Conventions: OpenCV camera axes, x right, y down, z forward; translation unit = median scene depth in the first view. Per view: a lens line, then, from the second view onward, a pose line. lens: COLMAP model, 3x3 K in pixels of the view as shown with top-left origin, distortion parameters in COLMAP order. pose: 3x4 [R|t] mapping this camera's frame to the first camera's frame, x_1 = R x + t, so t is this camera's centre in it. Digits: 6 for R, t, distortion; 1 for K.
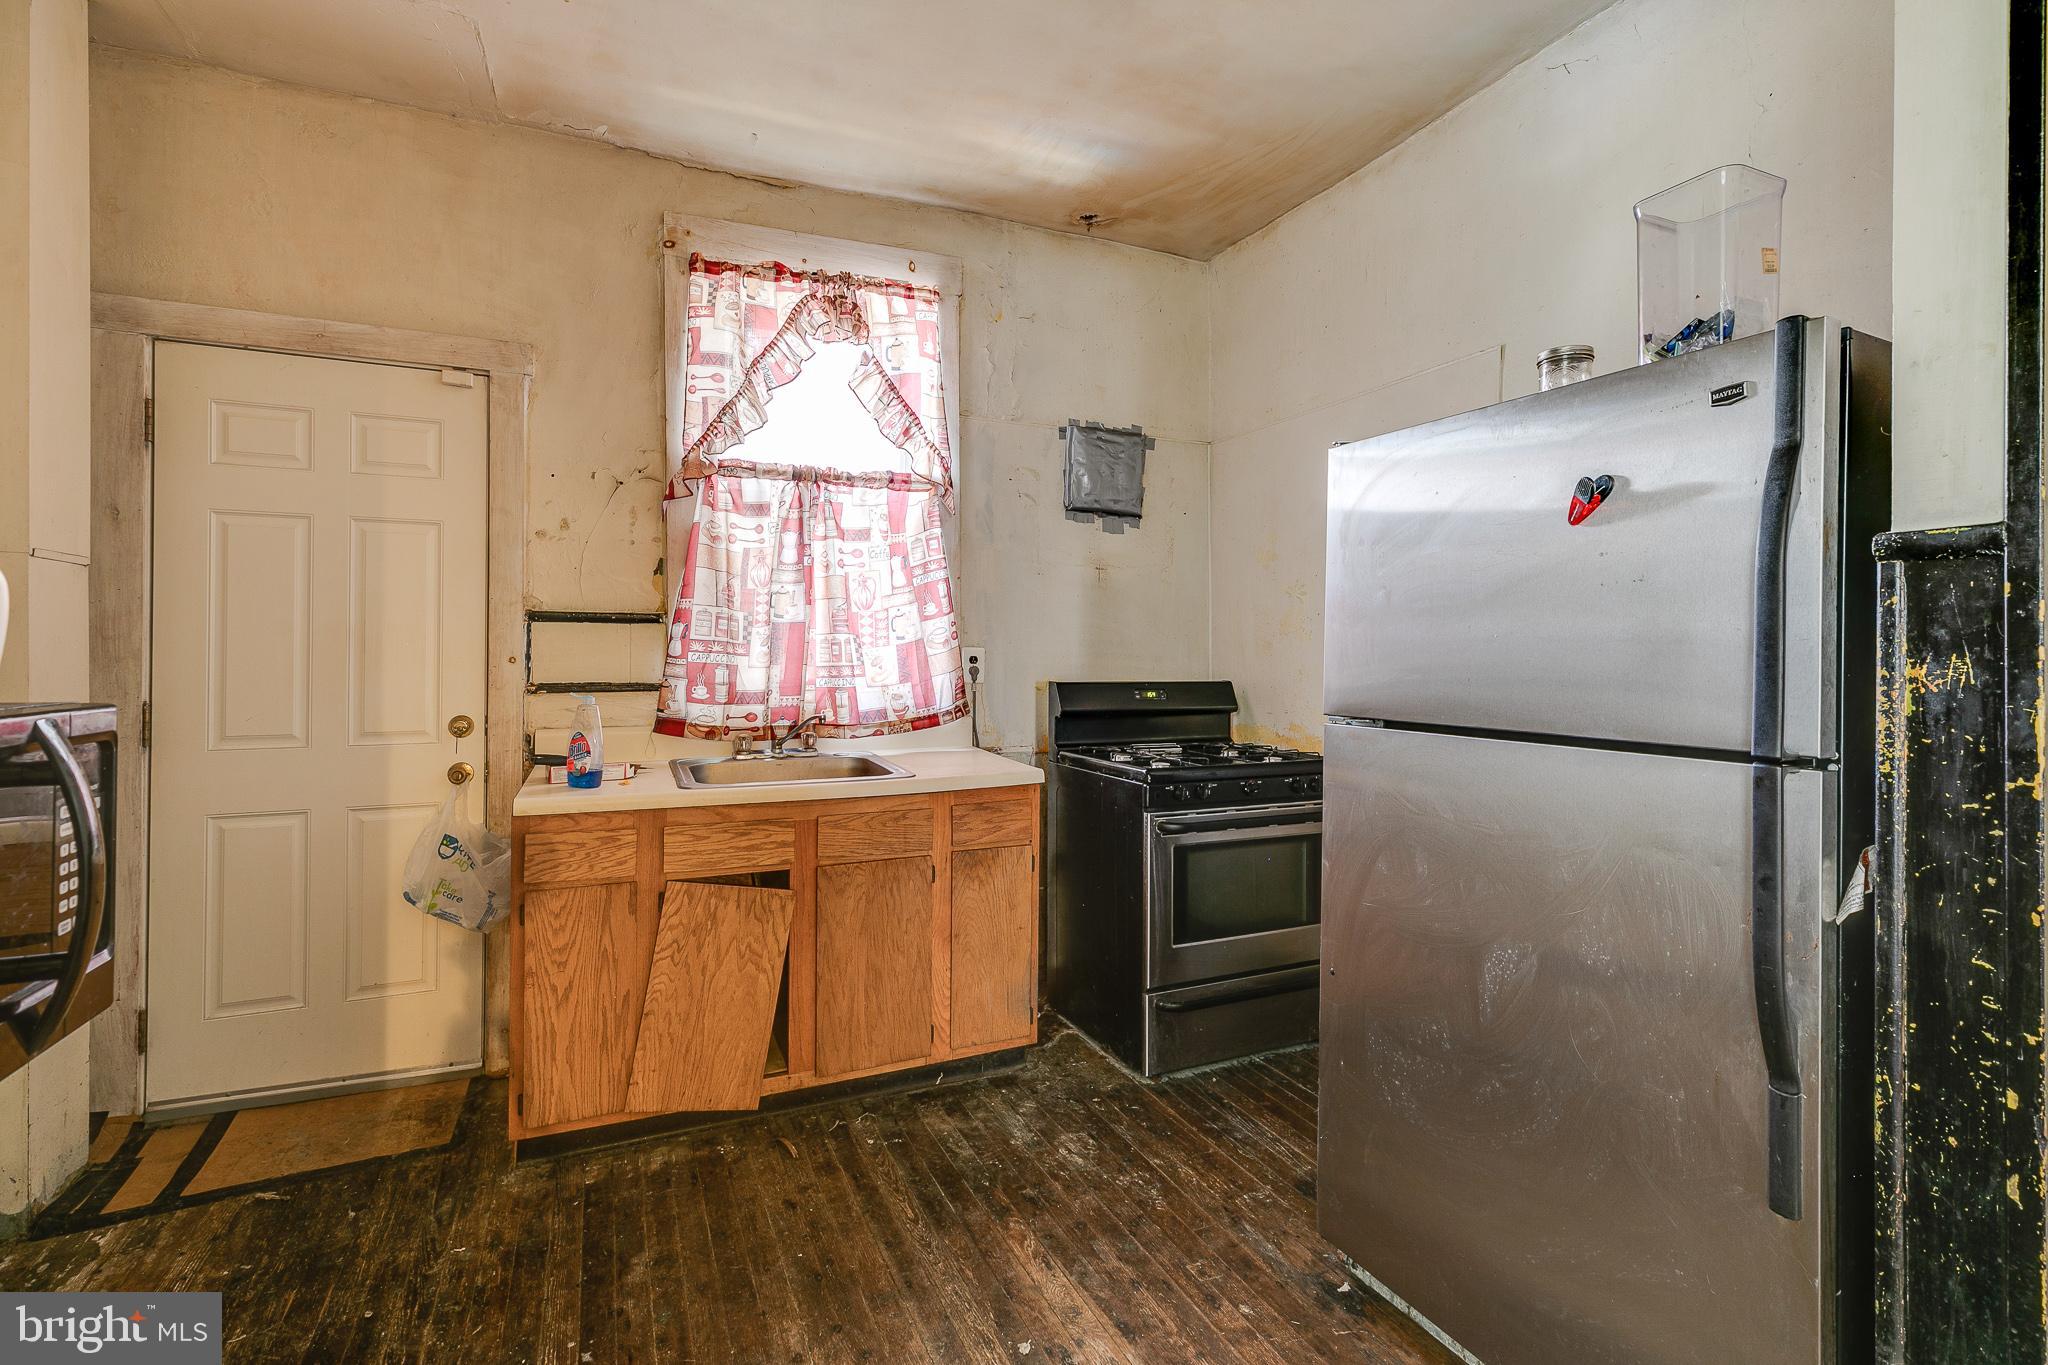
lens RADIAL K [[926.2, 0, 1025.2], [0, 926.2, 645.8], [0, 0, 1]] dist [0.005354, 0.001149]
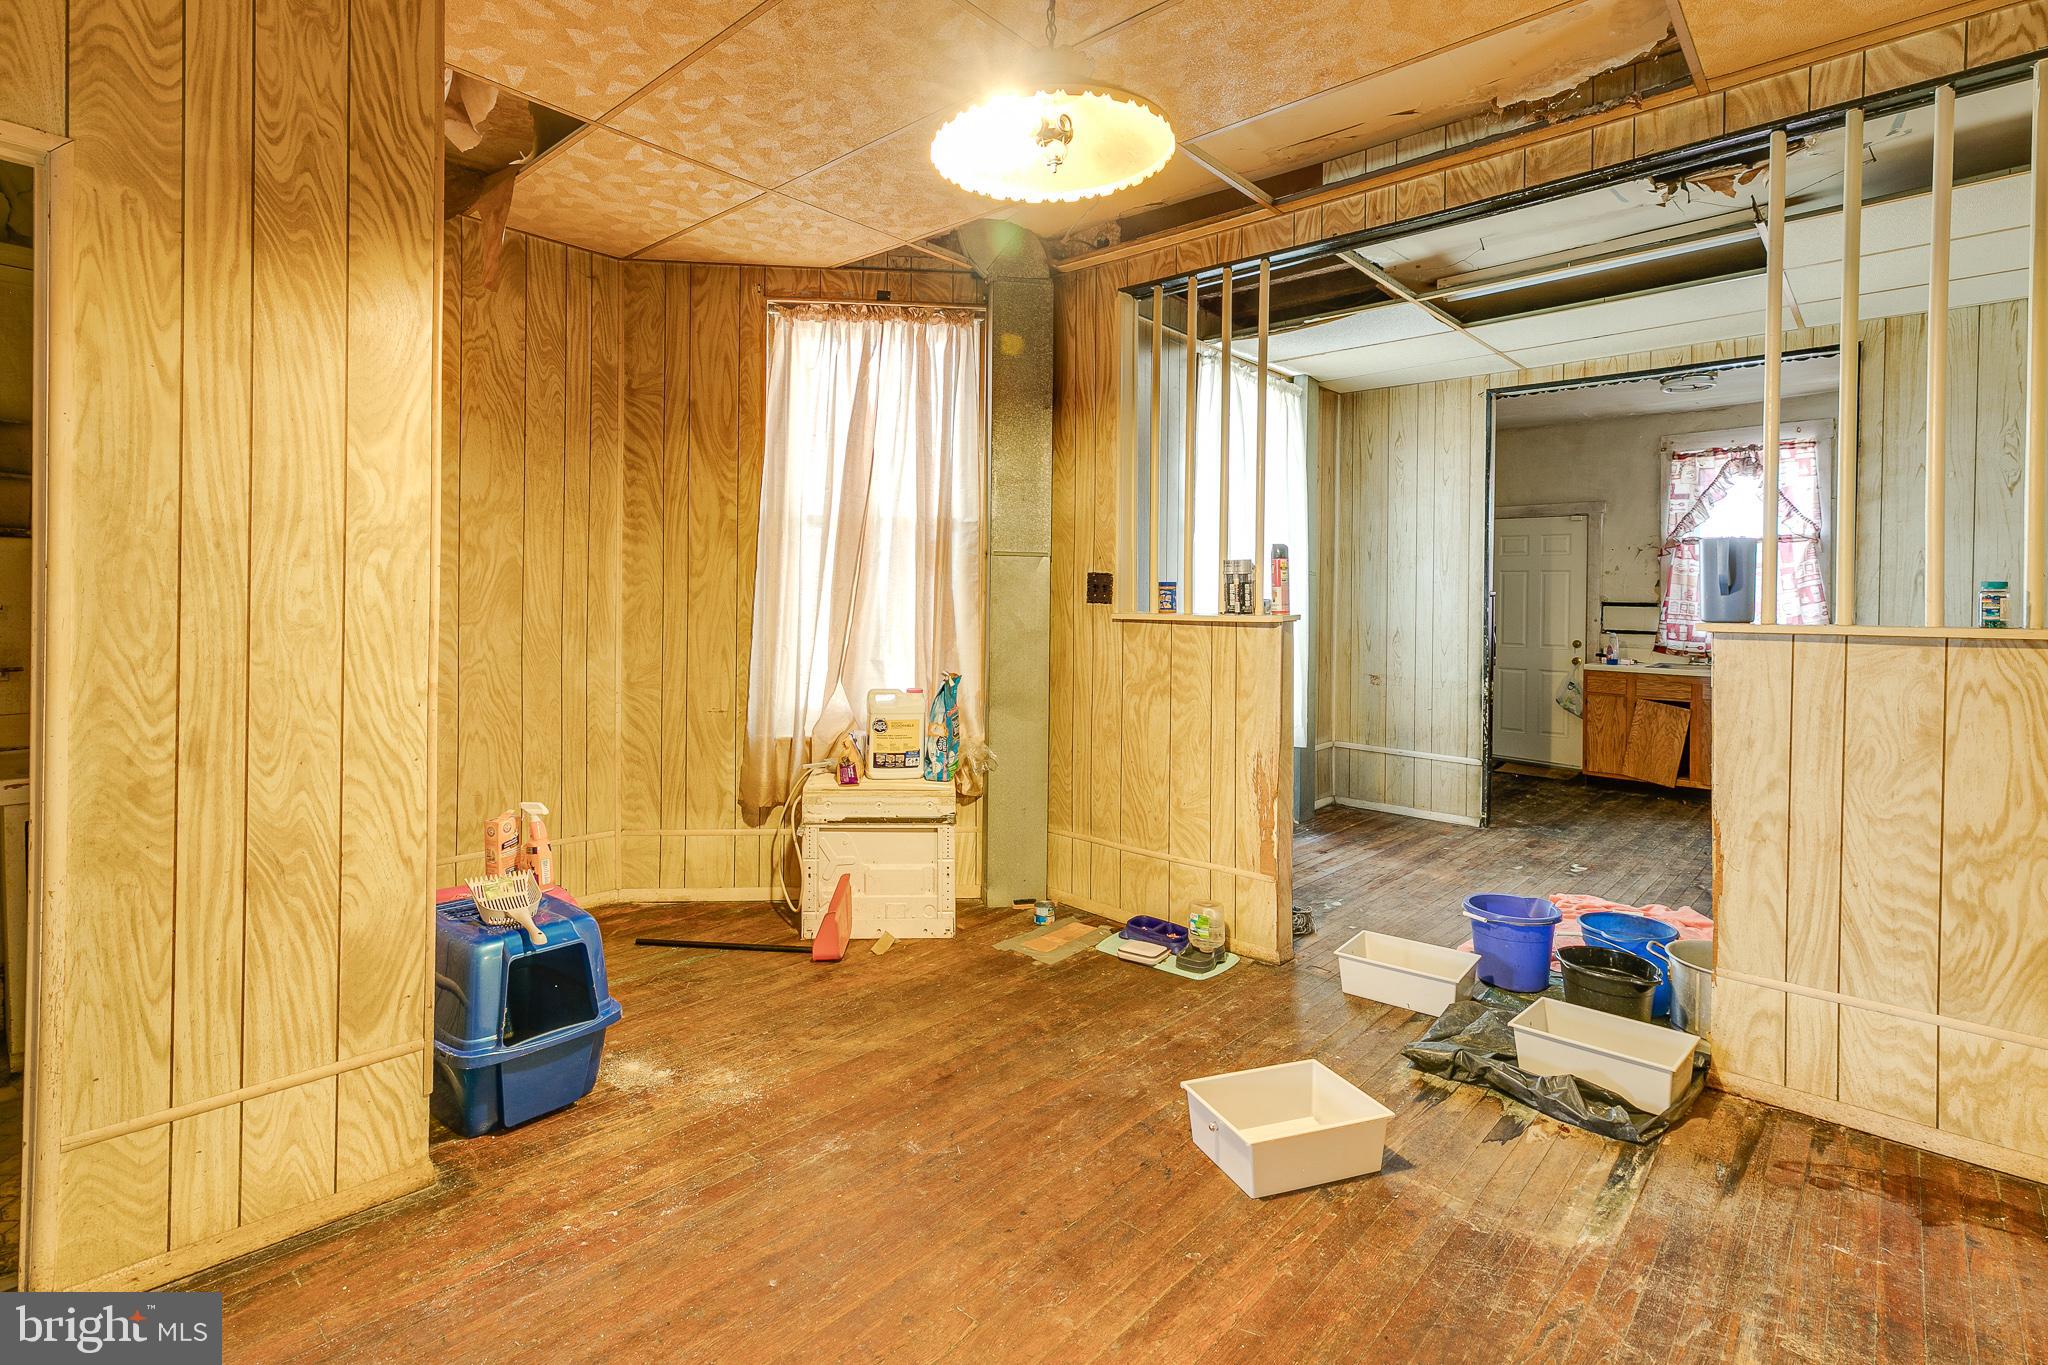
lens RADIAL K [[977.9, 0, 990.8], [0, 977.9, 597.6], [0, 0, 1]] dist [0.006132, 0.000387]
pose [[0.387787, -0.001575, -0.921748, 1.383419], [-0.012120, 0.999903, -0.006807, -0.010209], [0.921669, 0.013812, 0.387731, -1.713210]]
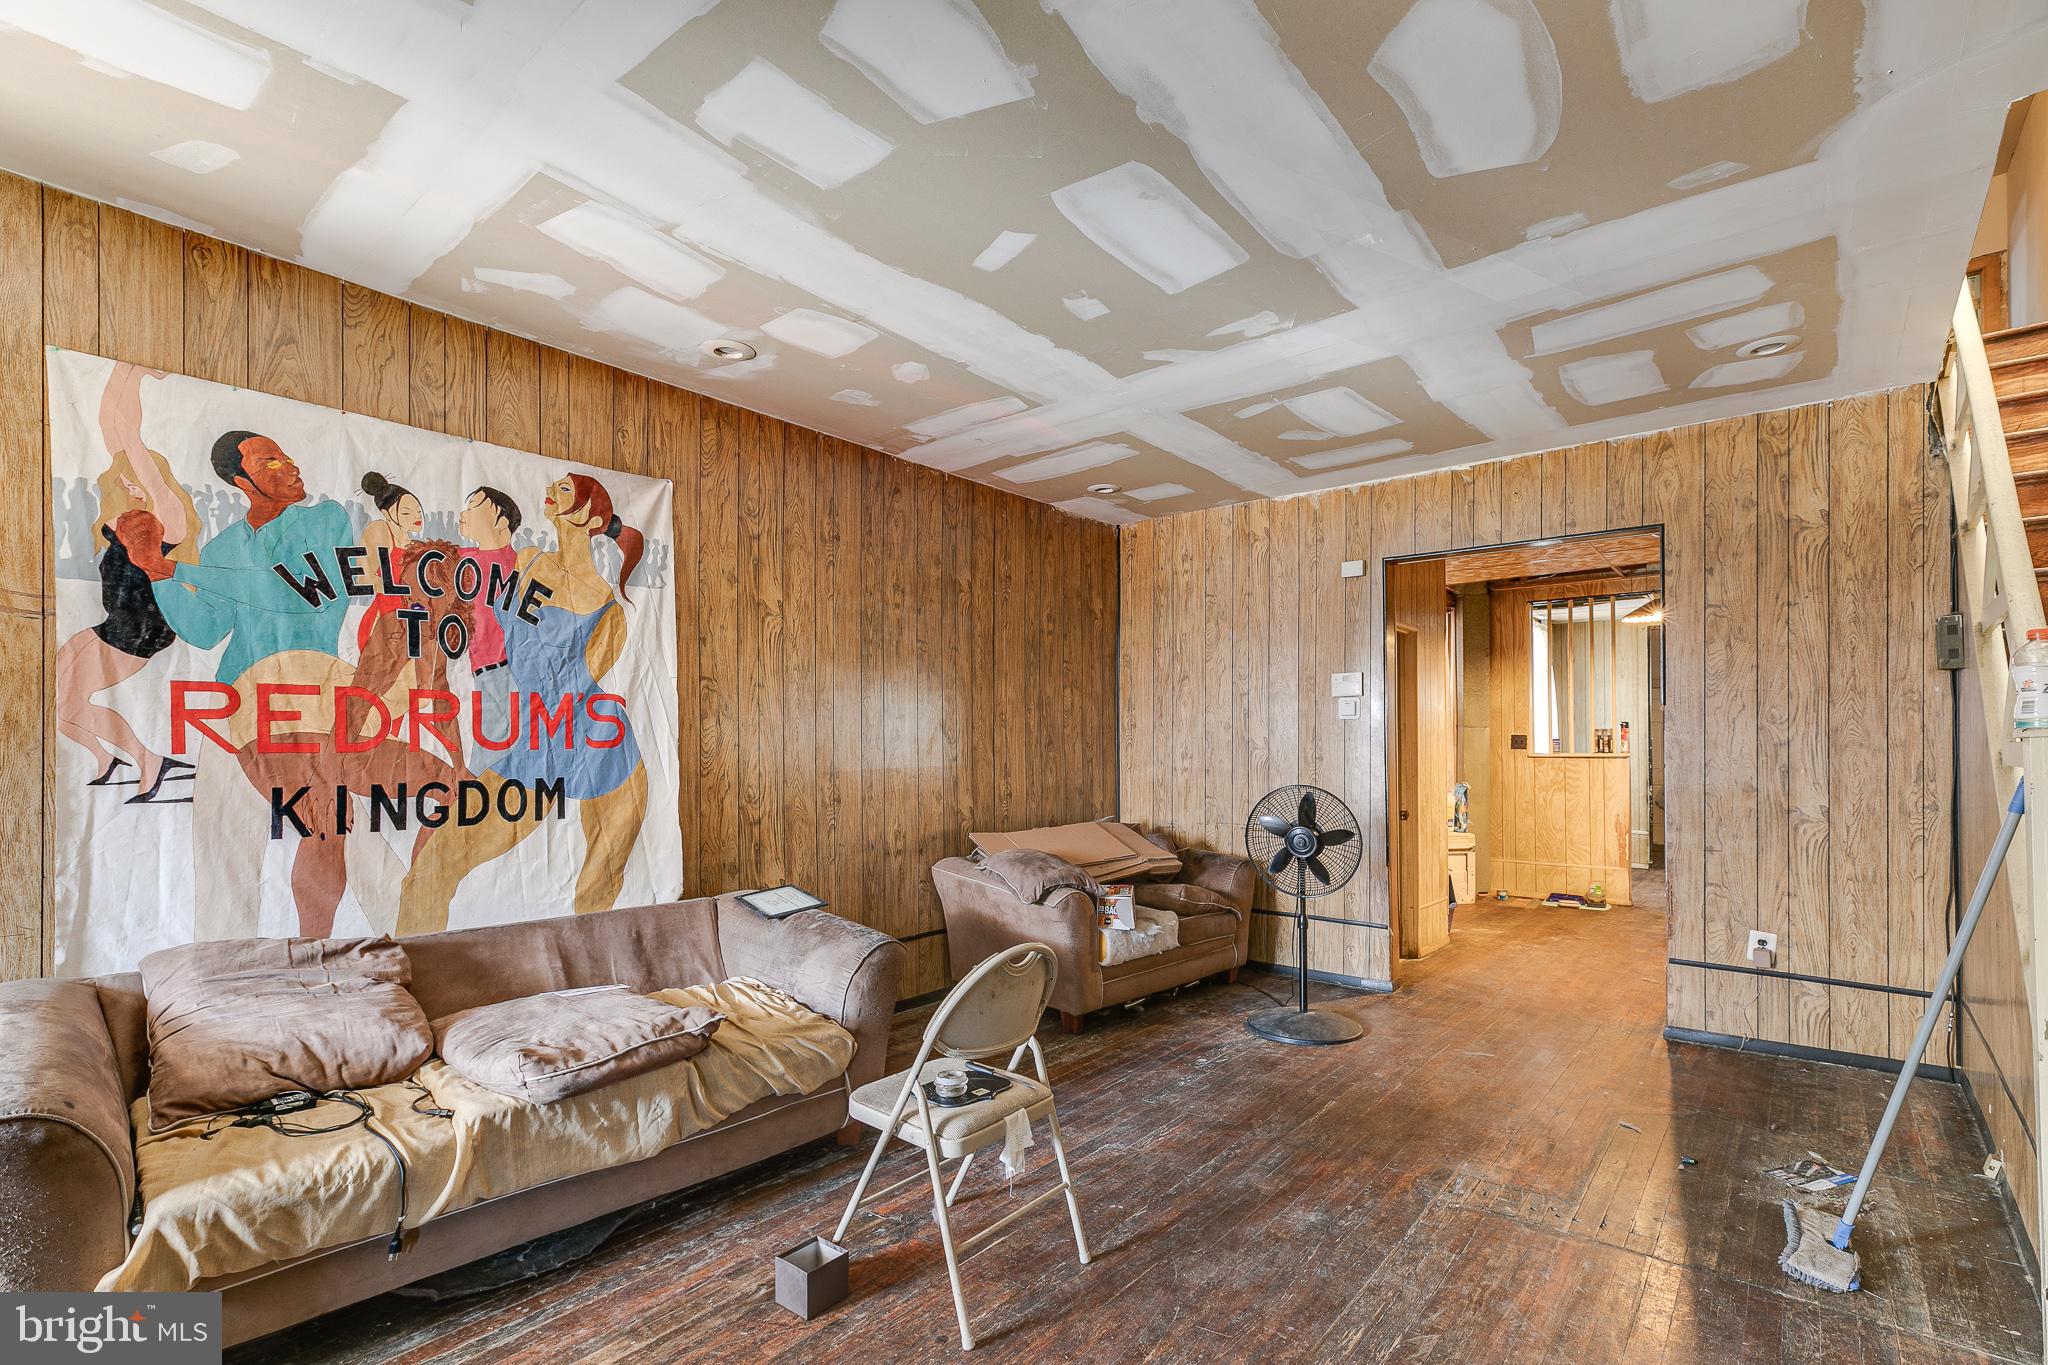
lens RADIAL K [[926.2, 0, 1014.7], [0, 926.2, 745.1], [0, 0, 1]] dist [0.005354, 0.001149]
pose [[0.423164, -0.008174, -0.906016, 2.076599], [0.009727, 0.999943, -0.004479, -0.028964], [0.906001, -0.006918, 0.423219, -3.674707]]
